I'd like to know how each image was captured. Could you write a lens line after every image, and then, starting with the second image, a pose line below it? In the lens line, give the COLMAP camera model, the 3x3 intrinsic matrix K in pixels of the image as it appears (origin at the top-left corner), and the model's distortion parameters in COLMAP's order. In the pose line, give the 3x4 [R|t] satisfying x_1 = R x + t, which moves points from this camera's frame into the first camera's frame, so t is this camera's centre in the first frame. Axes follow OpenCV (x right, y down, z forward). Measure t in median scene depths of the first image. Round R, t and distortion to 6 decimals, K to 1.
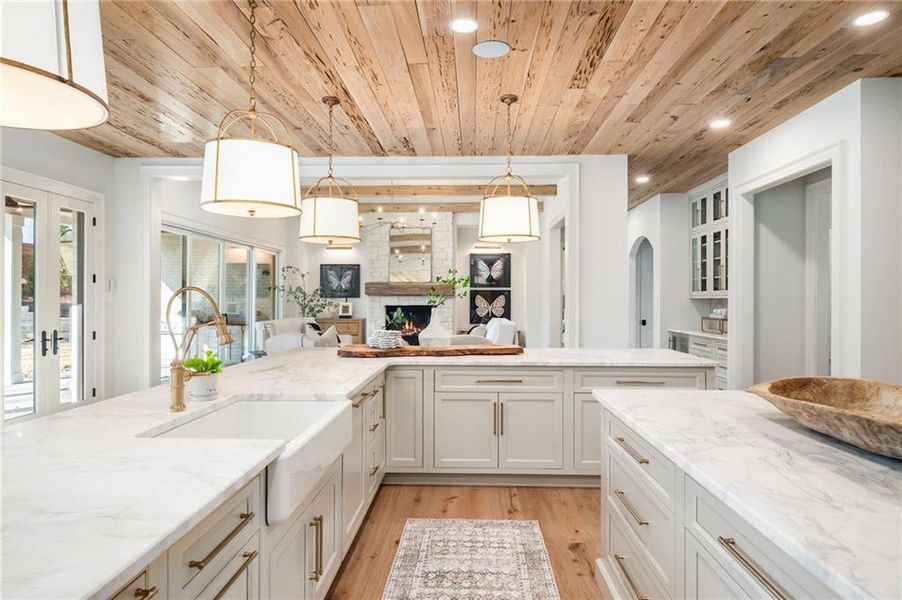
lens RADIAL K [[527.7, 0, 453.3], [0, 527.7, 299.4], [0, 0, 1]] dist [-0.001745, -0.000162]
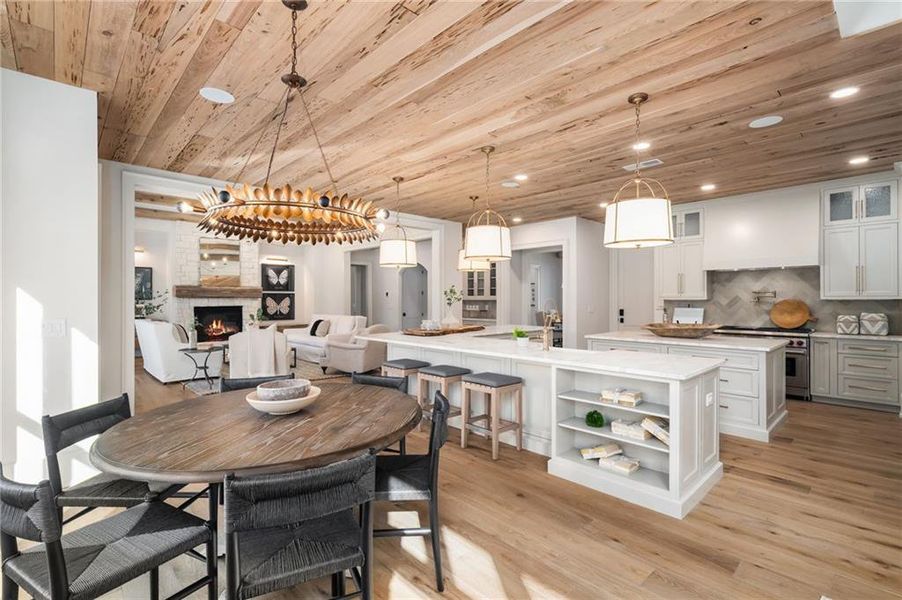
lens RADIAL K [[418.4, 0, 454.1], [0, 418.4, 298.9], [0, 0, 1]] dist [-0.001999, 0.000753]
pose [[0.697132, -0.003222, 0.716936, -0.380503], [0.002629, 0.999995, 0.001937, -0.004987], [-0.716938, 0.000535, 0.697137, -0.003712]]
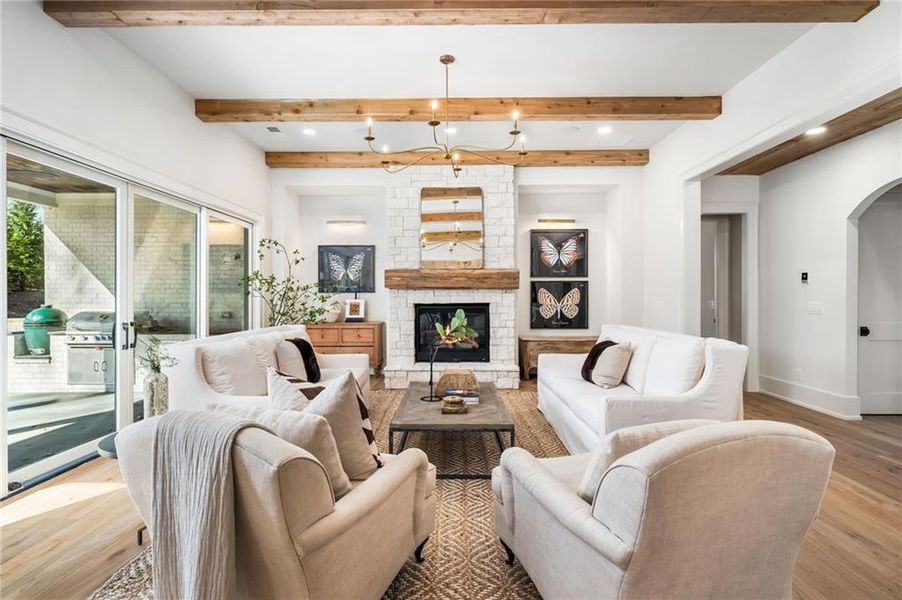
lens RADIAL K [[447.5, 0, 451.0], [0, 447.5, 300.0], [0, 0, 1]] dist [-0.000448, -0.000424]
pose [[0.999688, -0.004388, 0.024592, -0.096715], [0.004179, 0.999955, 0.008550, 0.002257], [-0.024629, -0.008445, 0.999661, 0.427861]]
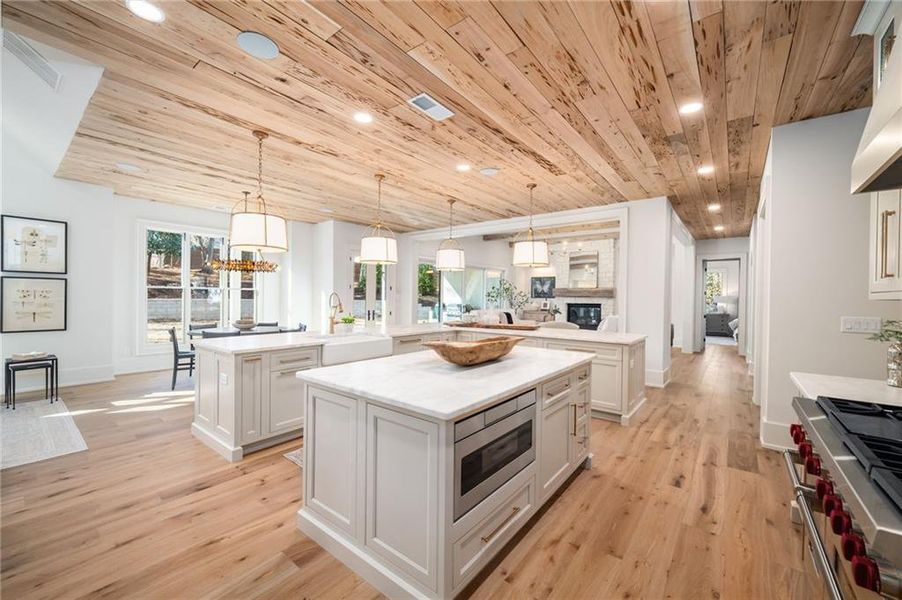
lens RADIAL K [[361.0, 0, 450.9], [0, 361.0, 300.6], [0, 0, 1]] dist [-0.001180, -0.000373]
pose [[0.807142, 0.013536, -0.590202, 0.221610], [-0.011176, 0.999908, 0.007649, -0.000693], [0.590252, 0.000422, 0.807219, -0.049831]]
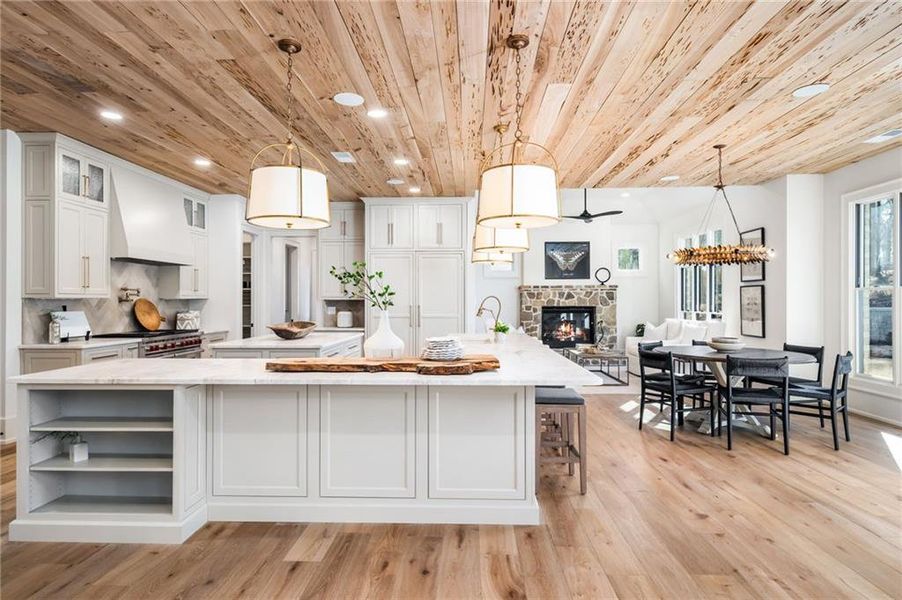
lens RADIAL K [[508.6, 0, 451.0], [0, 508.6, 300.0], [0, 0, 1]] dist [0.001075, 0.000090]
pose [[-1.000000, -0.000273, 0.000850, -0.050035], [-0.000276, 0.999995, -0.003128, 0.001001], [-0.000849, -0.003128, -0.999995, 0.643556]]
